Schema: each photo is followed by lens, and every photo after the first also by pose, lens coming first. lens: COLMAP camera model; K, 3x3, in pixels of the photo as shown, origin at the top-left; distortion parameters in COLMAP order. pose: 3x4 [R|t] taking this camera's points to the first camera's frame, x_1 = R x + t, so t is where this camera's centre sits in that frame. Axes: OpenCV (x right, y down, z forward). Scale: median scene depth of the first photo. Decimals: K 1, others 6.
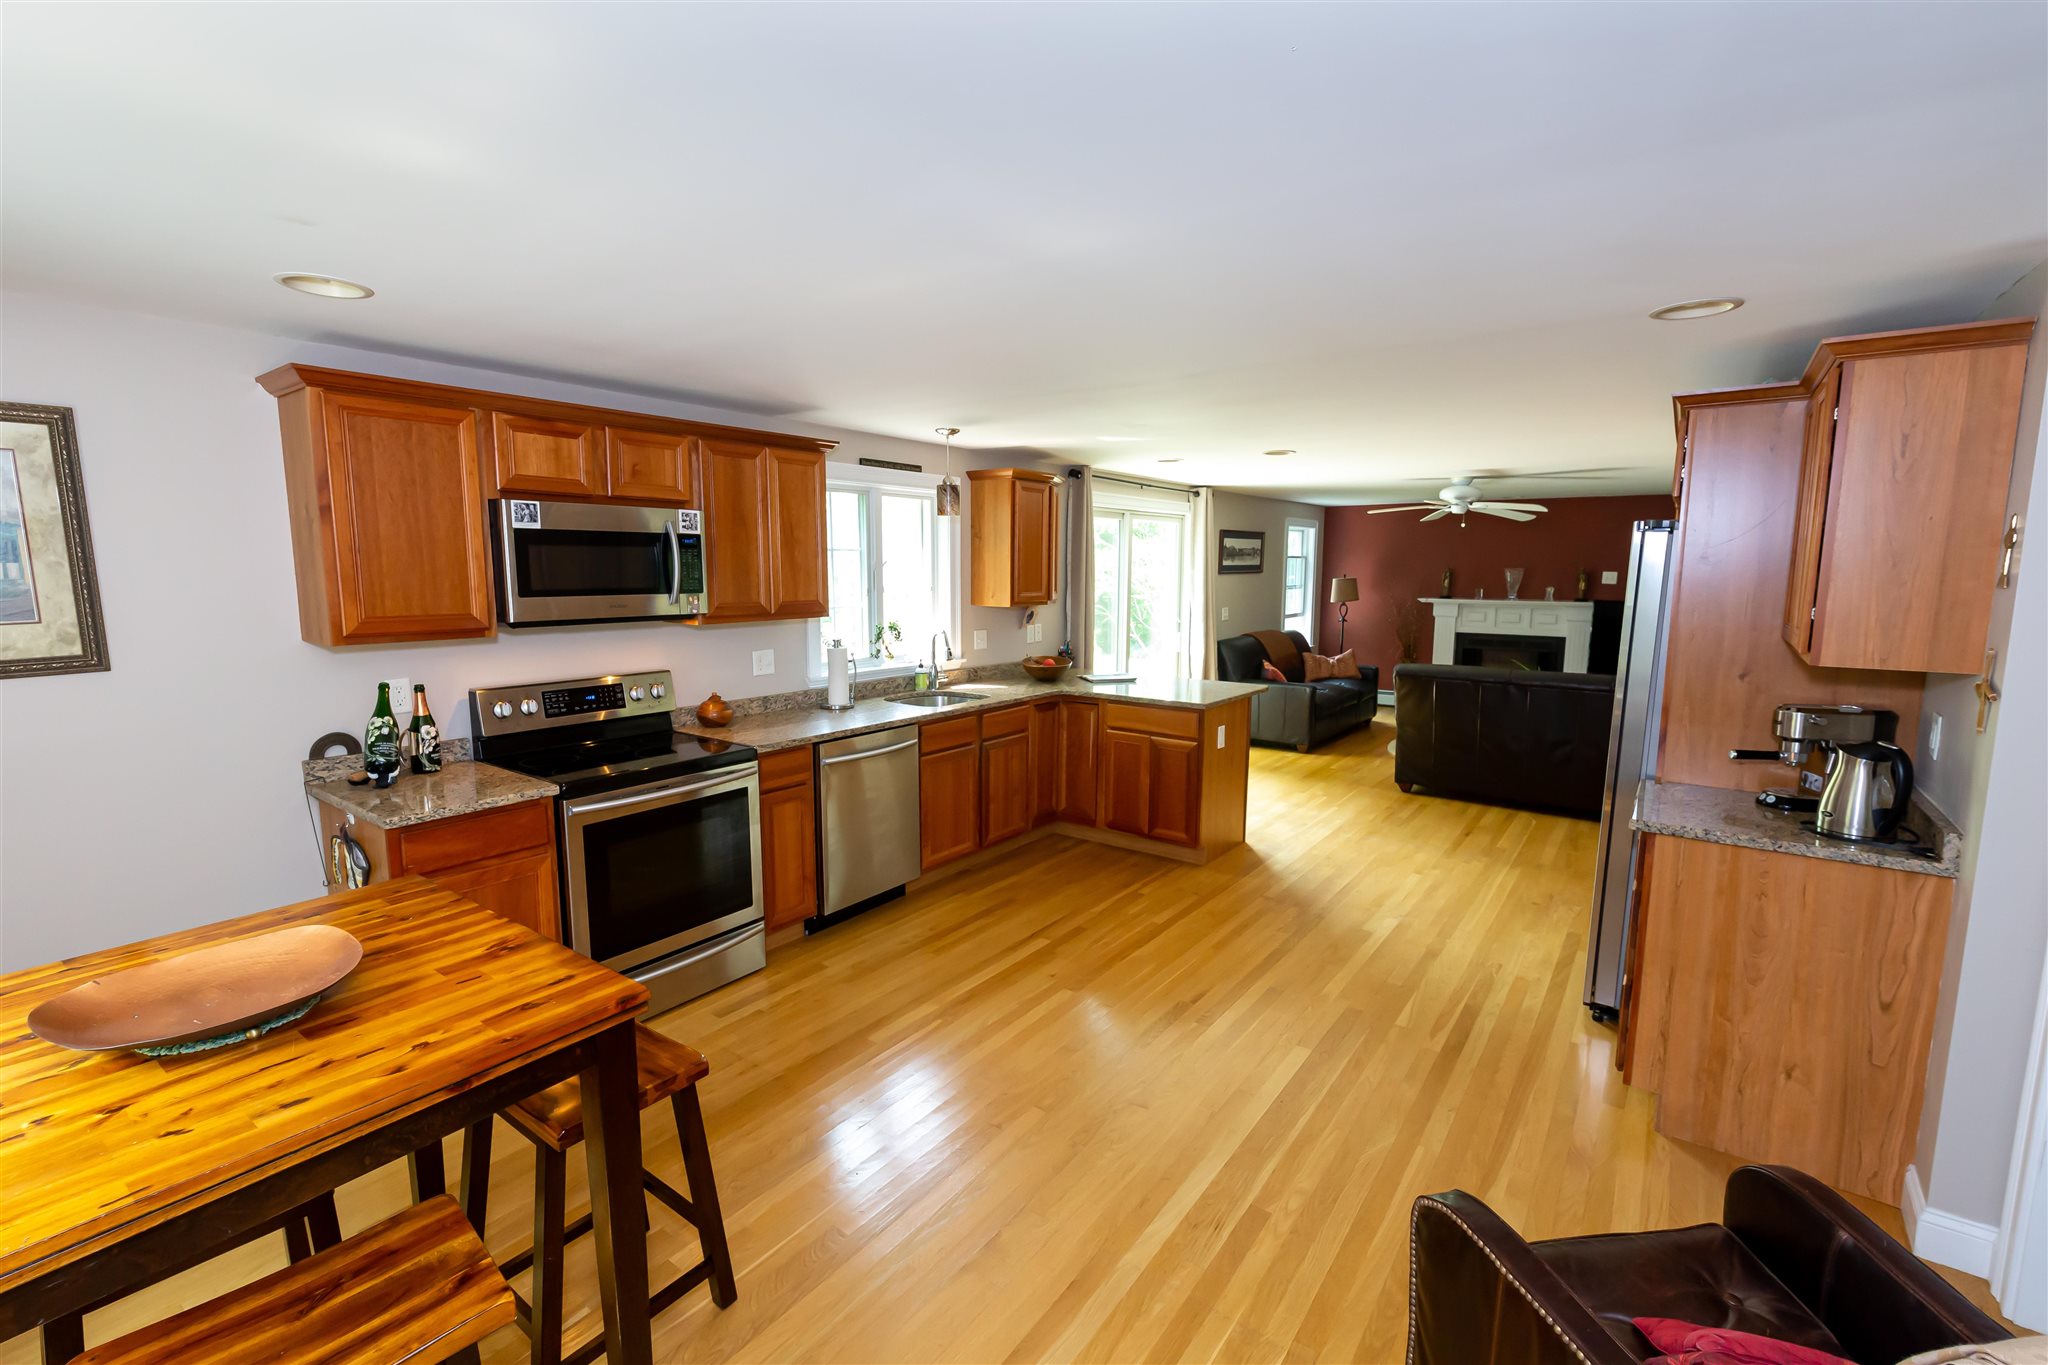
lens RADIAL K [[899.1, 0, 1012.6], [0, 899.1, 684.1], [0, 0, 1]] dist [0.002606, -0.005557]
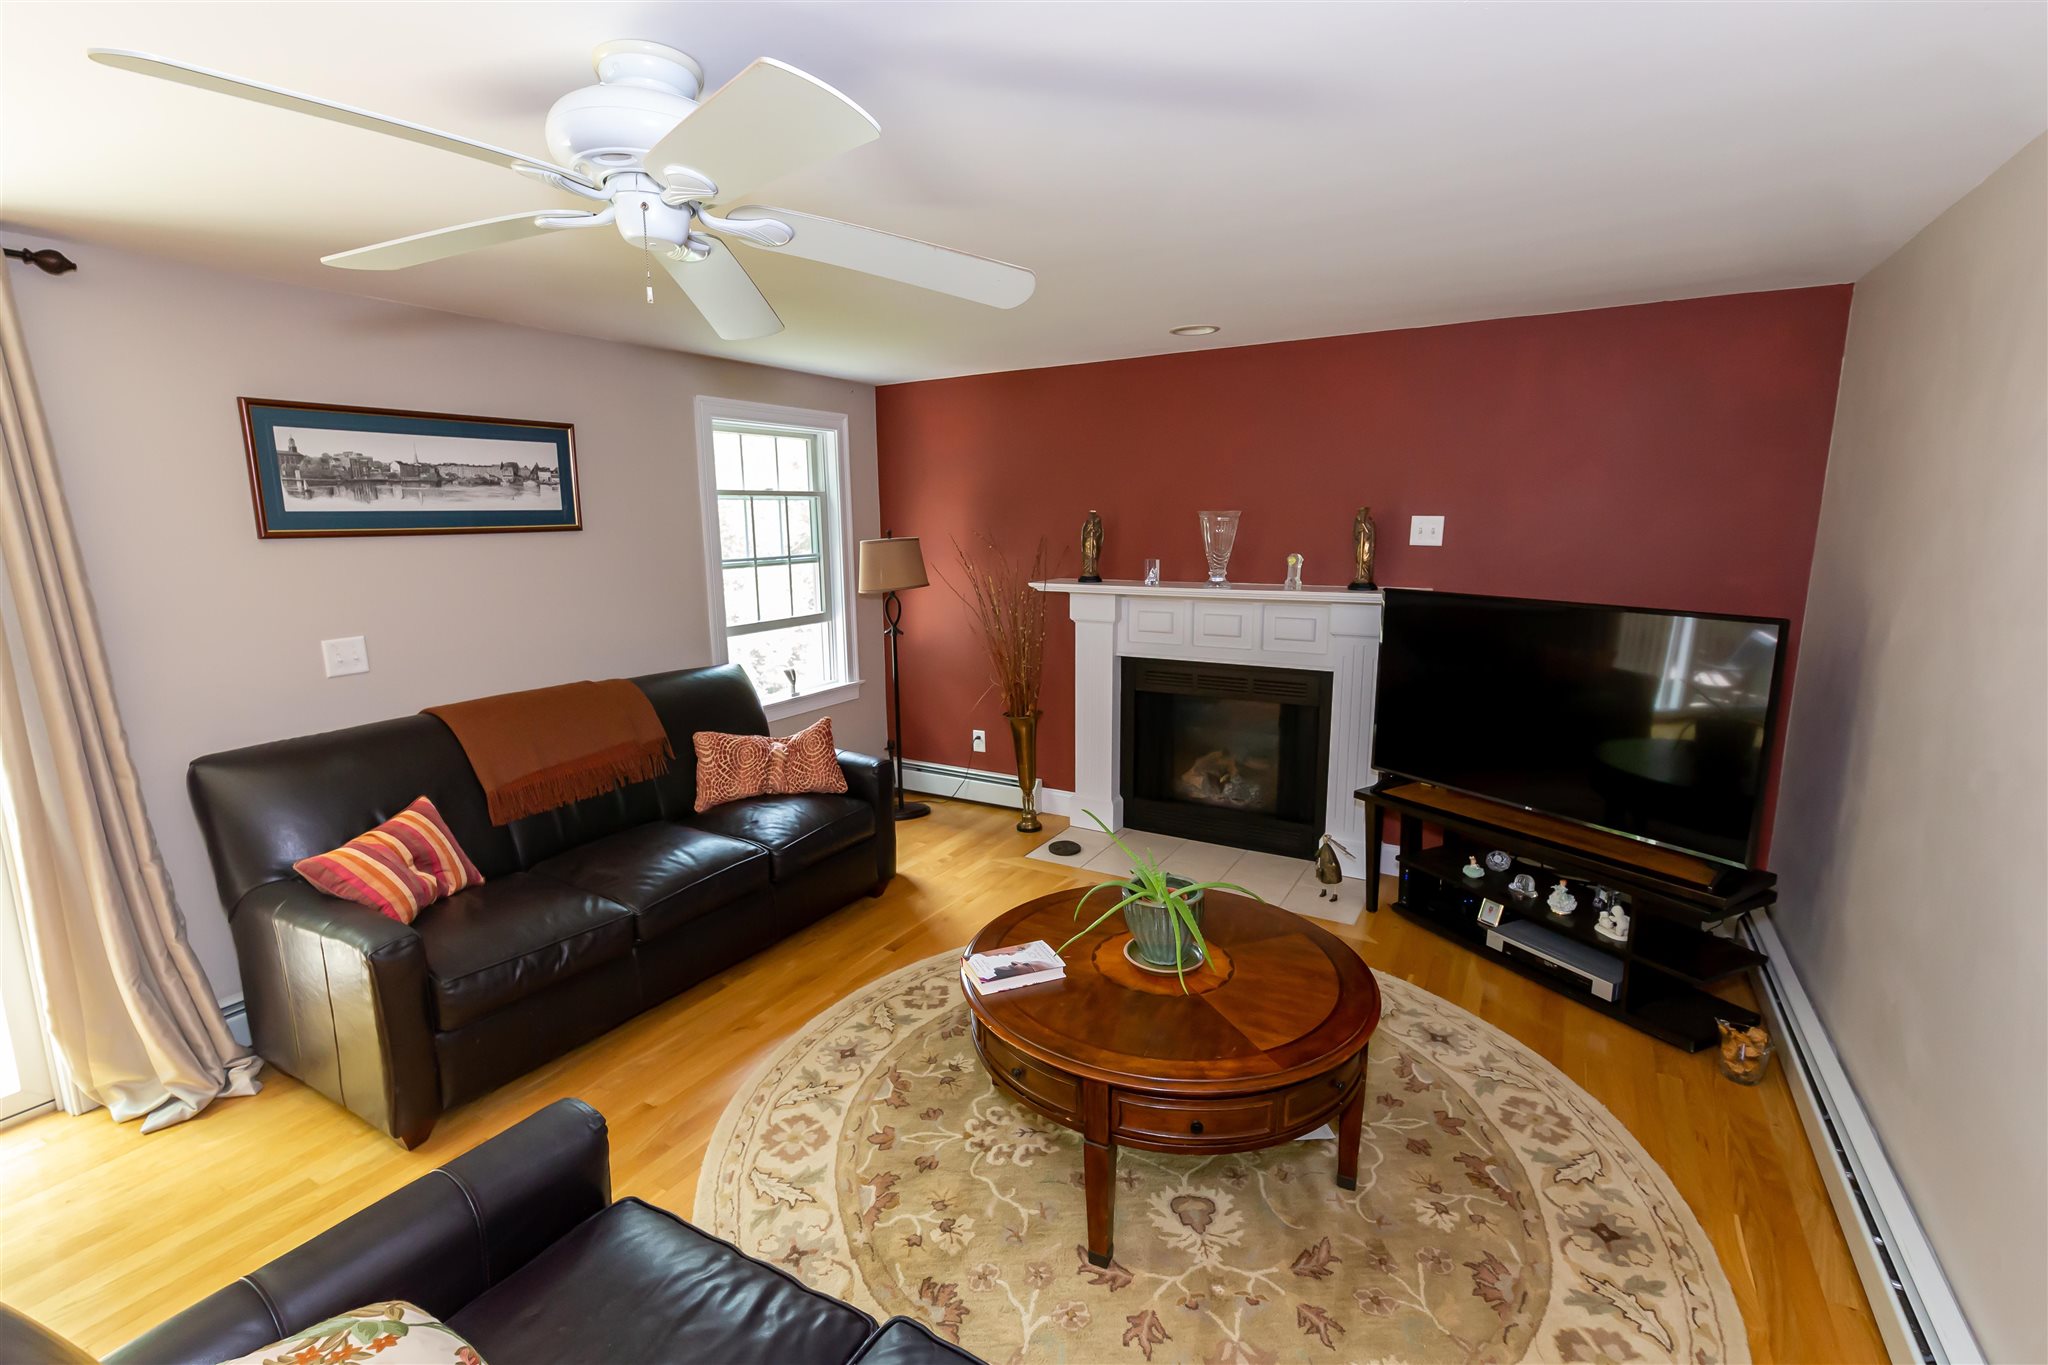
lens RADIAL K [[920.7, 0, 1009.6], [0, 920.7, 673.5], [0, 0, 1]] dist [0.000632, -0.000177]
pose [[0.994596, -0.030474, 0.099245, 0.777495], [0.027179, 0.999039, 0.034384, -0.131050], [-0.100197, -0.031501, 0.994469, 1.081010]]
